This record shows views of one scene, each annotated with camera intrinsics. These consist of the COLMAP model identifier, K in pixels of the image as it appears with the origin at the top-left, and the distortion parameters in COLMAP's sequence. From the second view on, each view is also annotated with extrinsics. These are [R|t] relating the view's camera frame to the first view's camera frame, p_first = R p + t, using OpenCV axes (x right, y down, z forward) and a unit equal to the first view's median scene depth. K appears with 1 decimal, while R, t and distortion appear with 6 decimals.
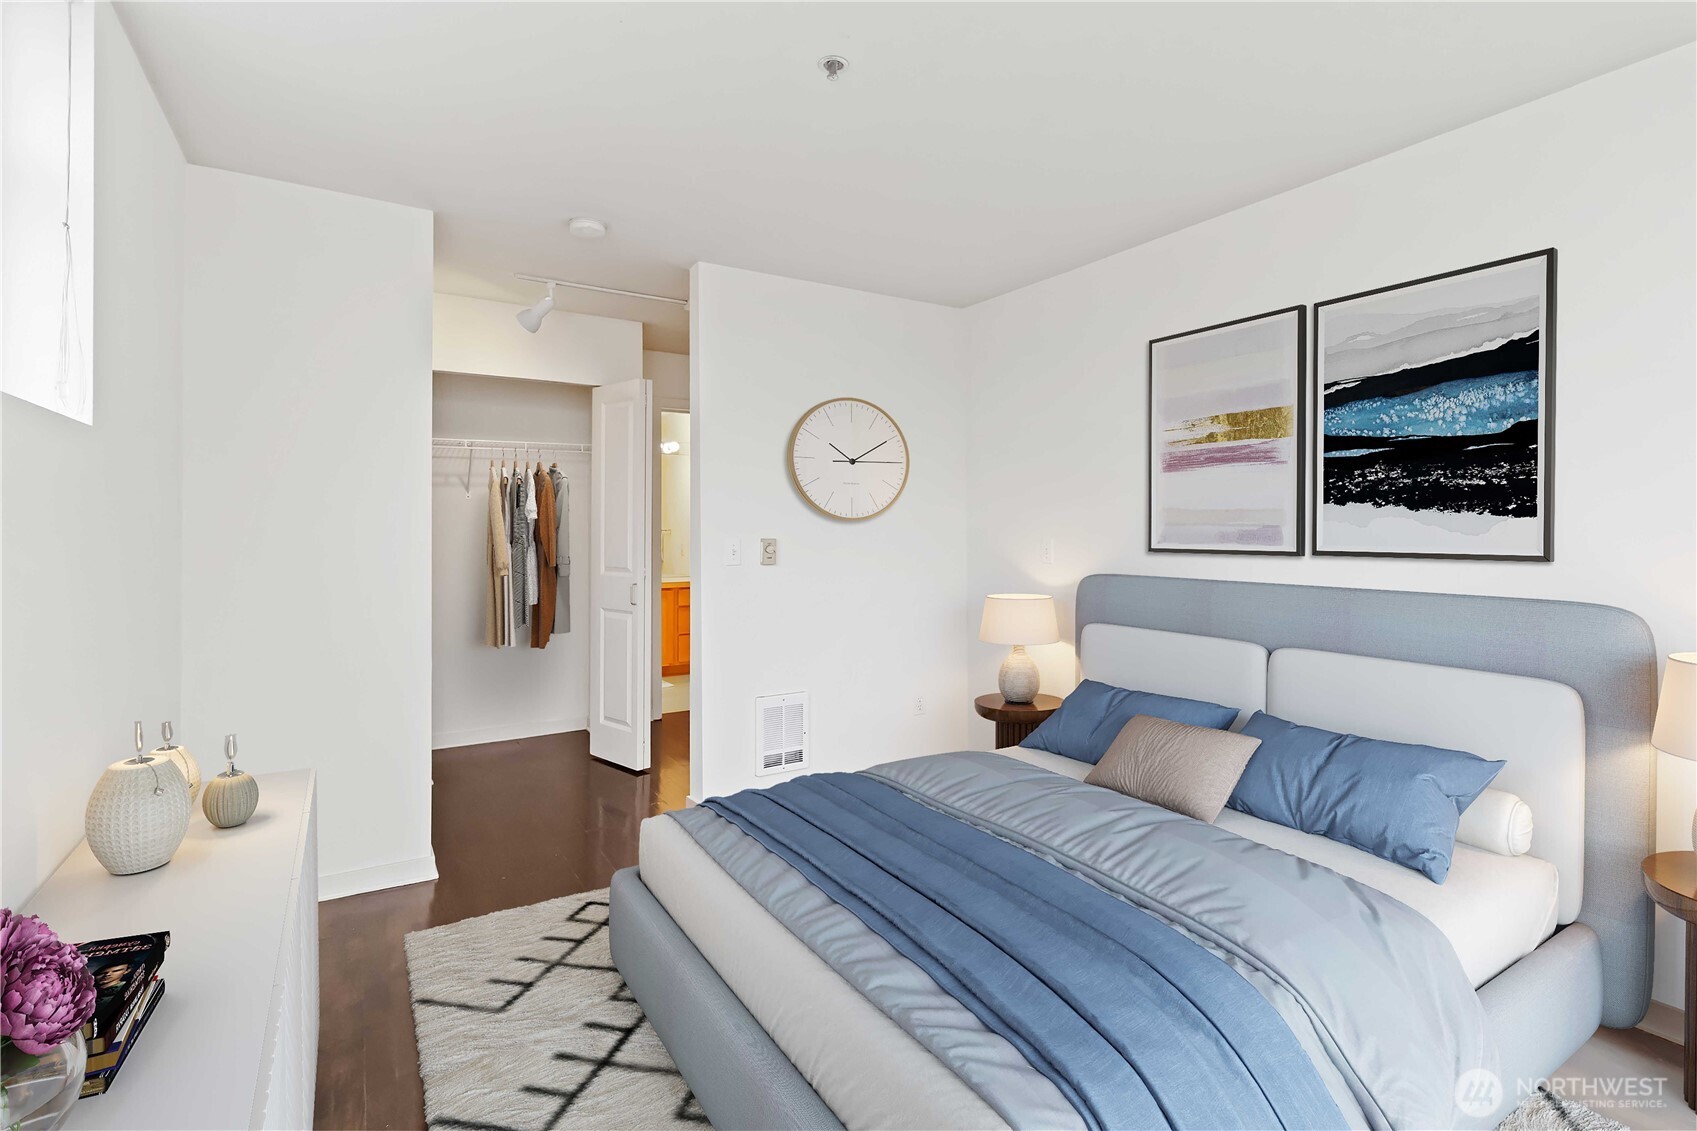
lens RADIAL K [[781.7, 0, 876.2], [0, 781.7, 523.6], [0, 0, 1]] dist [-0.003528, -0.003390]
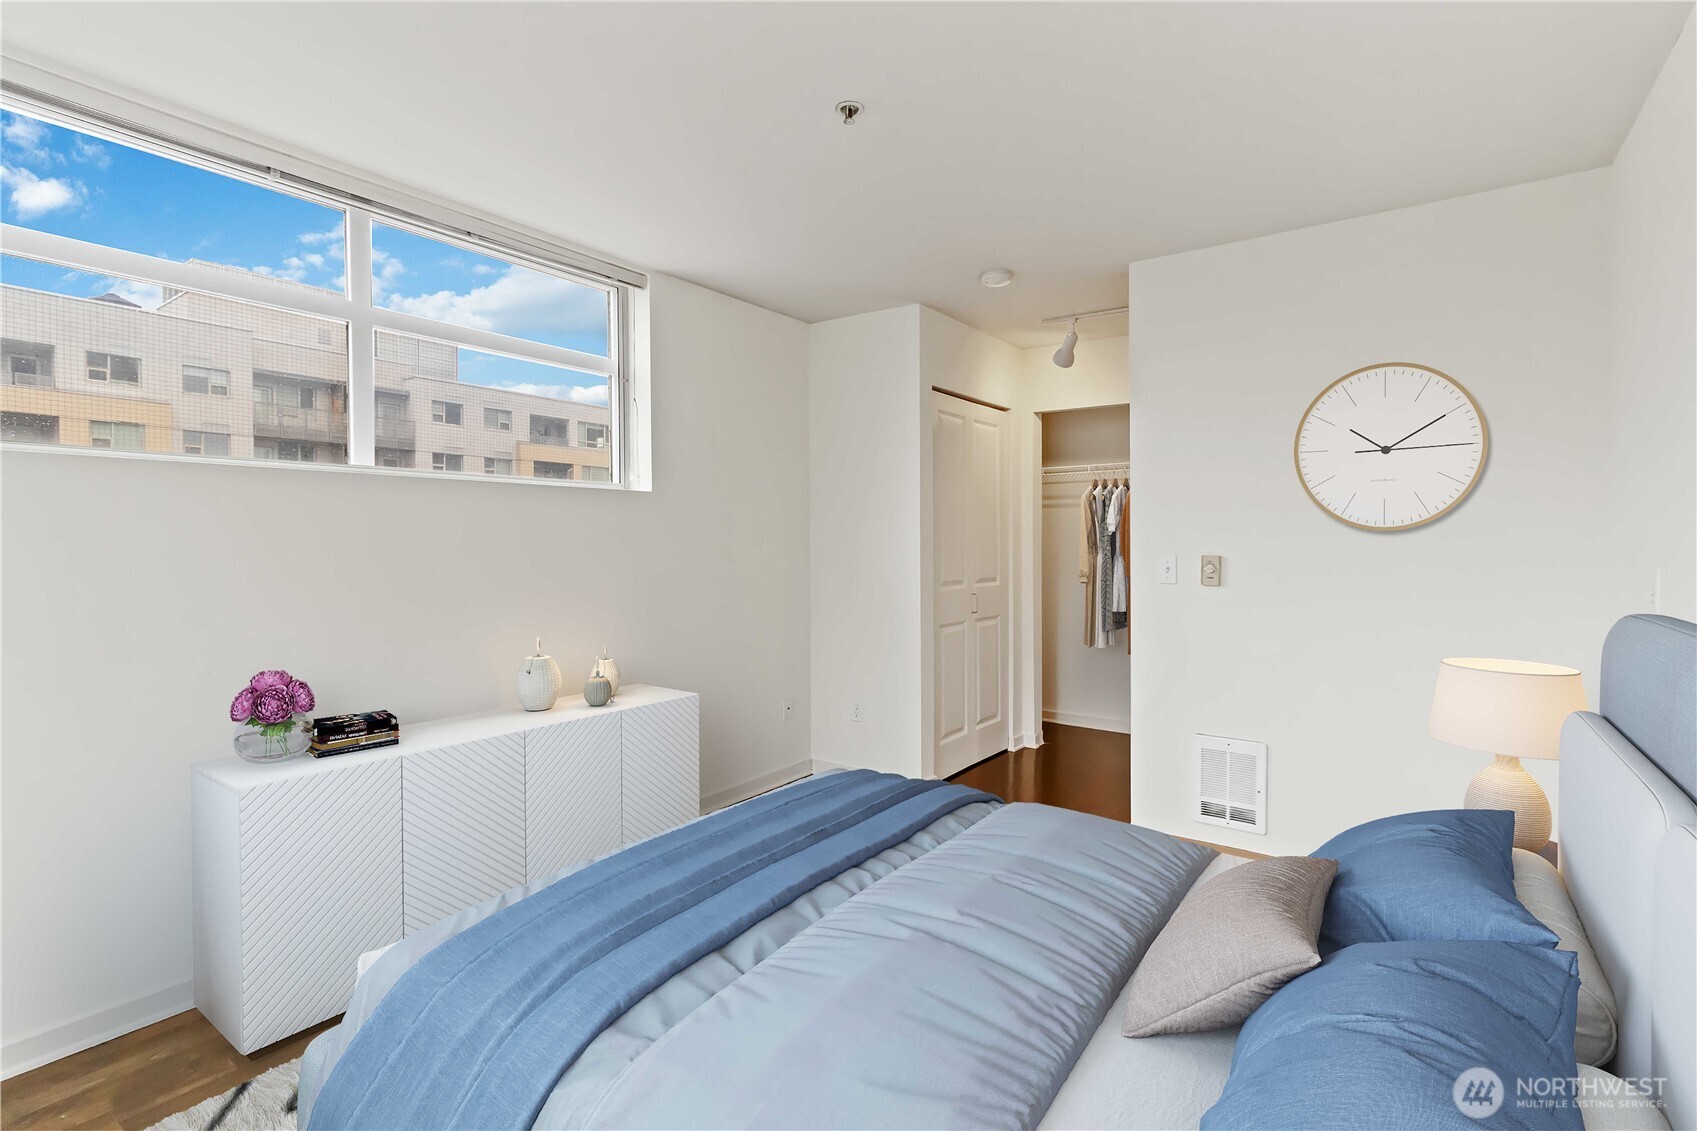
lens RADIAL K [[781.7, 0, 877.8], [0, 781.7, 549.8], [0, 0, 1]] dist [-0.003528, -0.003390]
pose [[0.435435, 0.005834, -0.900201, 0.422843], [0.012712, 0.999839, 0.012629, -0.001633], [0.900131, -0.016942, 0.435291, 0.255778]]
